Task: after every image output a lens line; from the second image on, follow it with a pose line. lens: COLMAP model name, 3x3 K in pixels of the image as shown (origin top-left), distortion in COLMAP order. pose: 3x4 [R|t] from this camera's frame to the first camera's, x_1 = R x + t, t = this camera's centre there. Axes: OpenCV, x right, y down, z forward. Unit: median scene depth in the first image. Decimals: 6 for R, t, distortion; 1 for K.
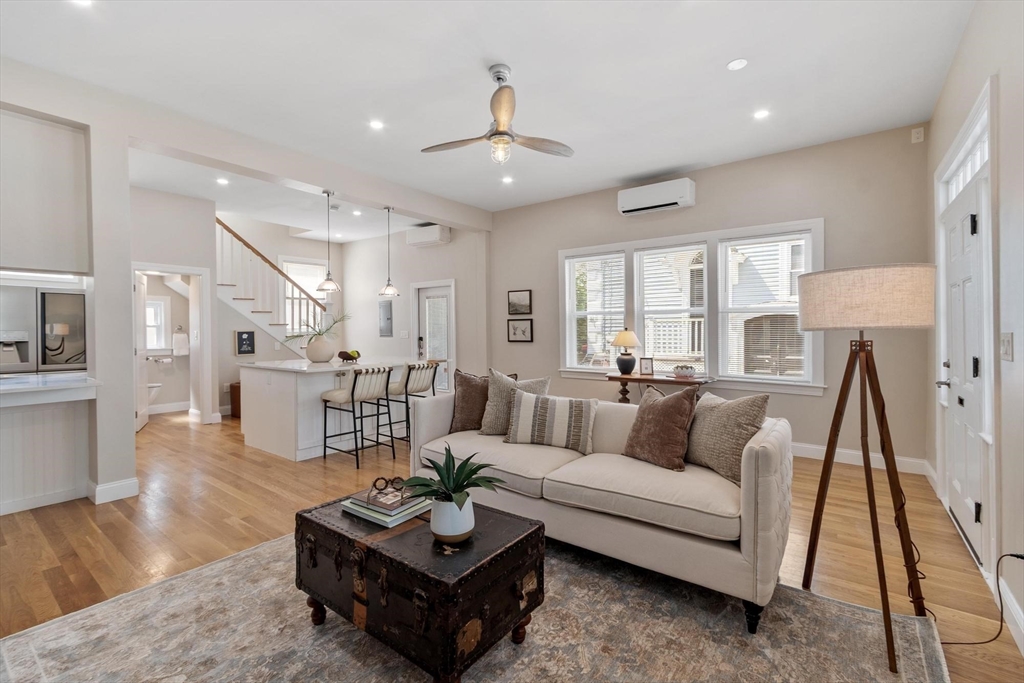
lens RADIAL K [[451.9, 0, 505.6], [0, 451.9, 334.7], [0, 0, 1]] dist [-0.004238, 0.001500]
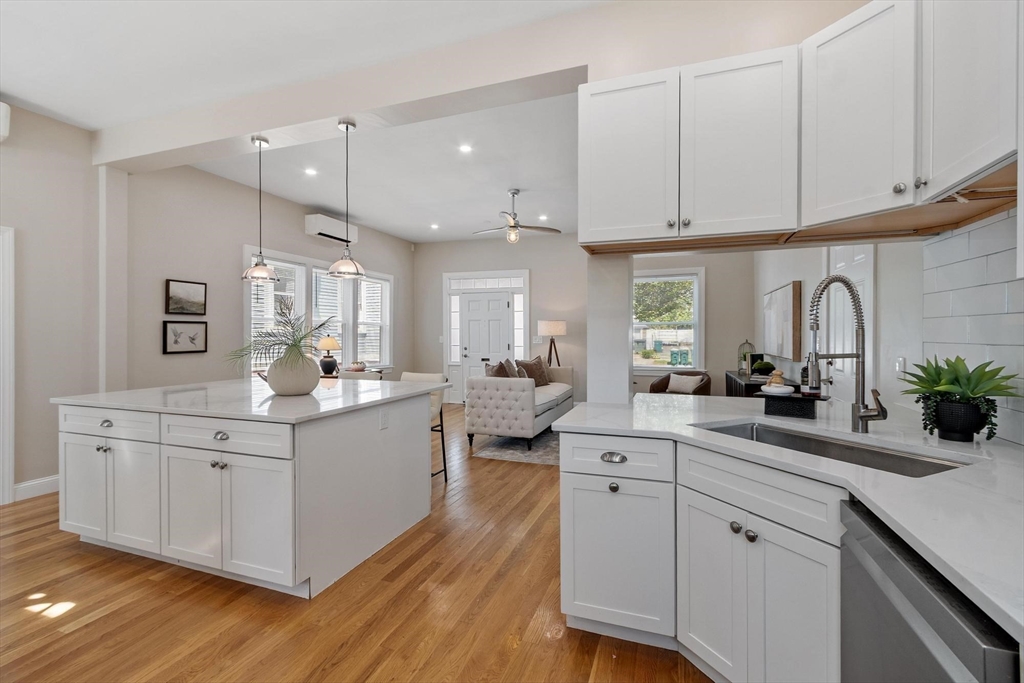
lens RADIAL K [[451.9, 0, 512.1], [0, 451.9, 337.7], [0, 0, 1]] dist [-0.004238, 0.001500]
pose [[-0.299926, -0.002762, 0.953958, -0.800656], [0.012434, 0.999900, 0.006804, -0.006884], [-0.953881, 0.013903, -0.299862, 0.721165]]
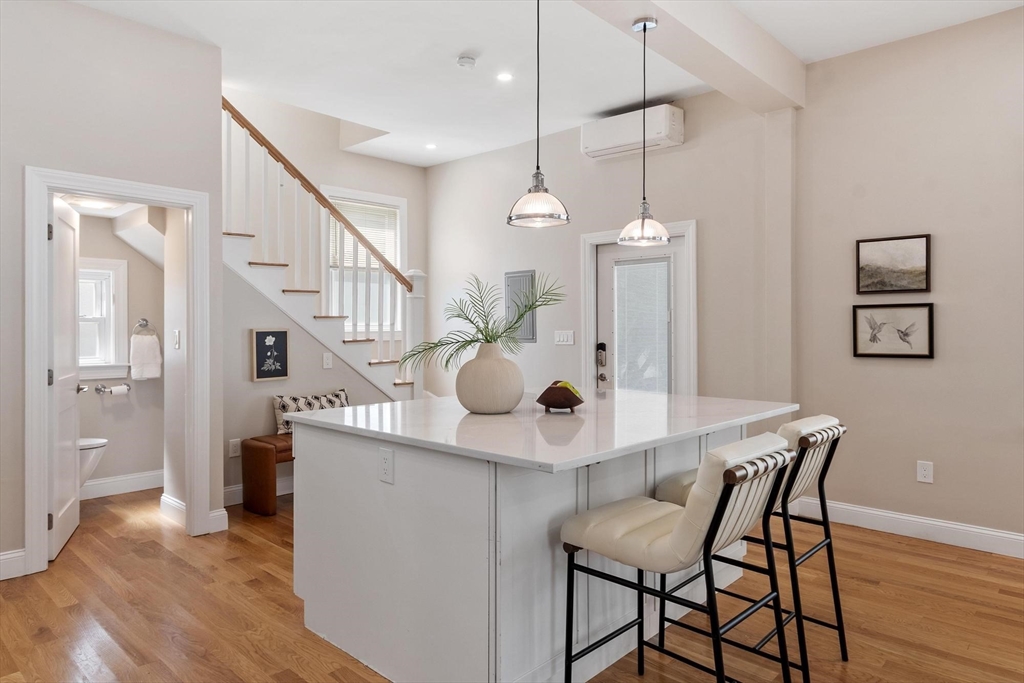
lens RADIAL K [[627.9, 0, 507.2], [0, 627.9, 330.2], [0, 0, 1]] dist [-0.003063, -0.001399]
pose [[0.995198, 0.003168, -0.097833, -0.271962], [-0.004054, 0.999953, -0.008861, -0.003181], [0.097800, 0.009215, 0.995163, 0.372700]]
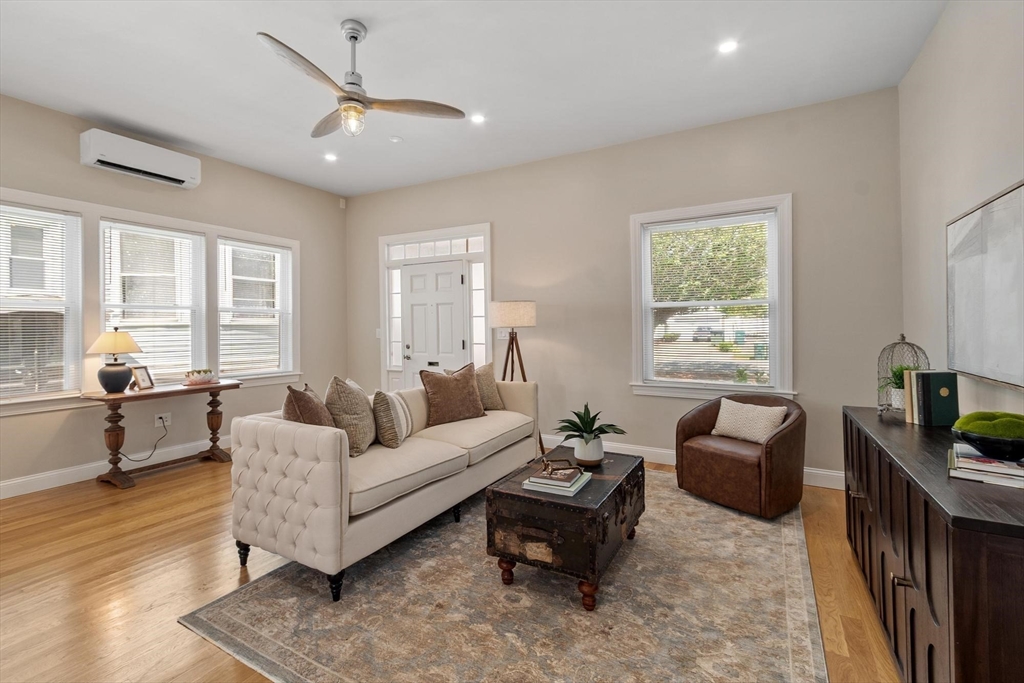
lens RADIAL K [[451.9, 0, 508.7], [0, 451.9, 327.3], [0, 0, 1]] dist [-0.004238, 0.001500]
pose [[-0.136538, 0.001621, 0.990634, -0.421348], [0.018516, 0.999828, 0.000916, -0.003535], [-0.990462, 0.018467, -0.136544, 0.388258]]
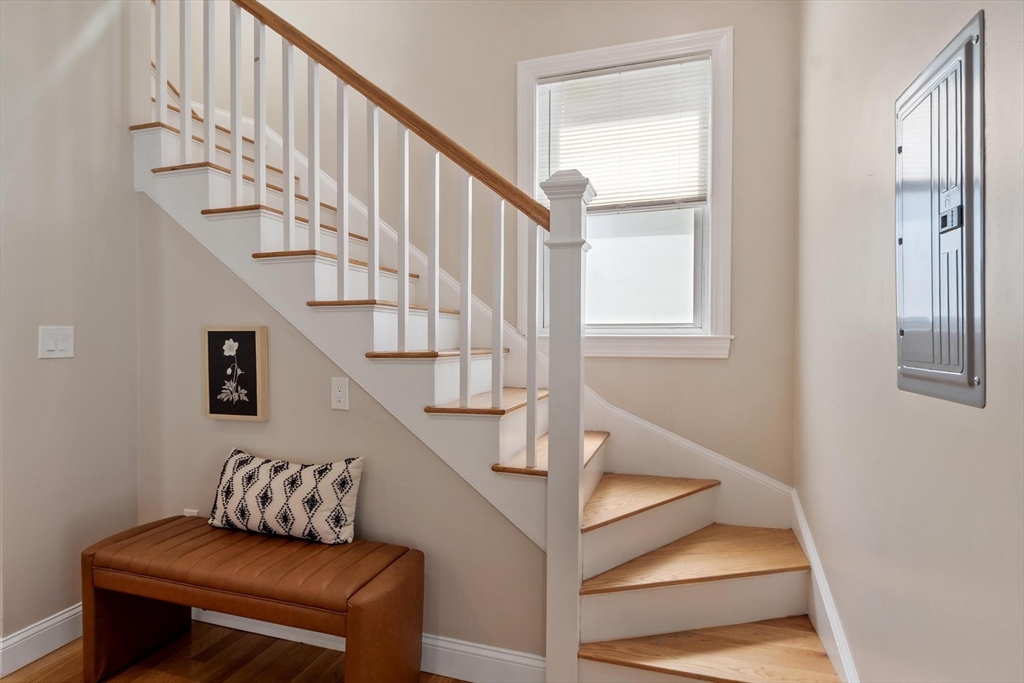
lens RADIAL K [[528.9, 0, 510.8], [0, 528.9, 338.0], [0, 0, 1]] dist [0.000227, 0.000622]
pose [[0.342982, 0.006120, -0.939322, -0.235781], [-0.024347, 0.999701, -0.002376, -0.006347], [0.939026, 0.023685, 0.343028, 1.109384]]
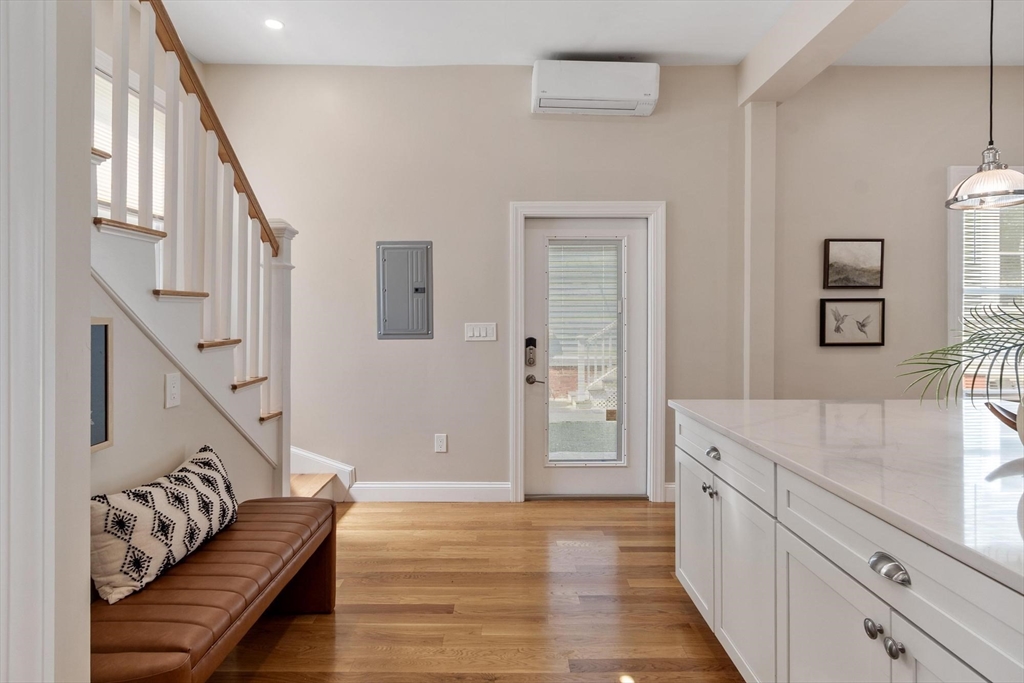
lens RADIAL K [[528.9, 0, 510.3], [0, 528.9, 320.5], [0, 0, 1]] dist [0.000227, 0.000622]
pose [[0.795559, 0.004057, 0.605863, -0.597509], [0.004777, 0.999904, -0.012968, -0.005546], [-0.605857, 0.013211, 0.795464, 0.771383]]
